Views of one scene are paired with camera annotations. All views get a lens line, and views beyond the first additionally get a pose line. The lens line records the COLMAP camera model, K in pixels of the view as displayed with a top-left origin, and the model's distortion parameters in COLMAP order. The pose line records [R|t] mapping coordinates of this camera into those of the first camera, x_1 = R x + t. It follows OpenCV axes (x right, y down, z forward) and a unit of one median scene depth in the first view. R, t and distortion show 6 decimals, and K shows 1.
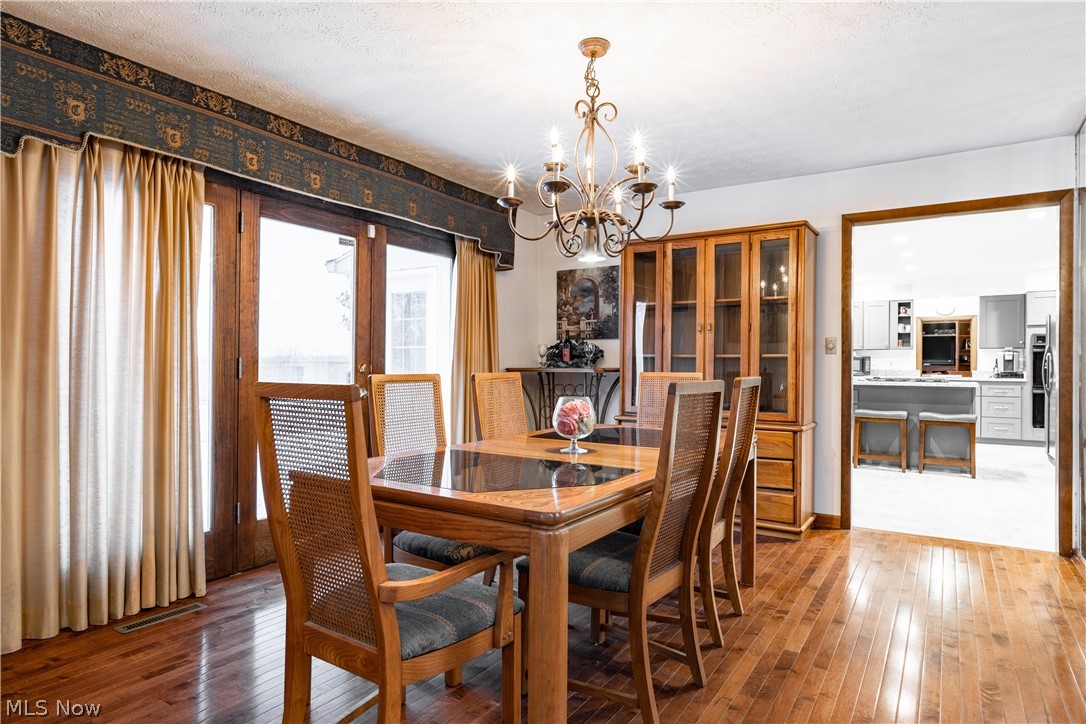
lens RADIAL K [[622.4, 0, 545.4], [0, 622.4, 364.2], [0, 0, 1]] dist [-0.006353, 0.002424]
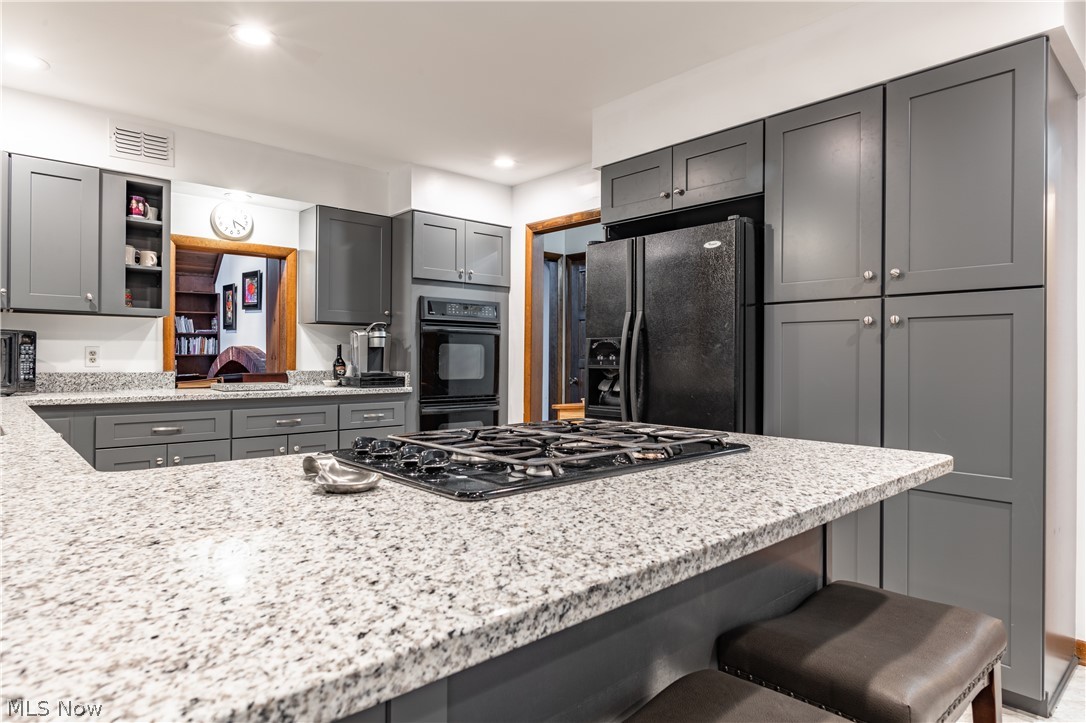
lens RADIAL K [[622.4, 0, 546.9], [0, 622.4, 359.5], [0, 0, 1]] dist [-0.006353, 0.002424]
pose [[0.237944, -0.002983, 0.971274, 0.316018], [0.002208, 0.999994, 0.002530, 0.001039], [-0.971276, 0.001543, 0.237950, 0.763686]]
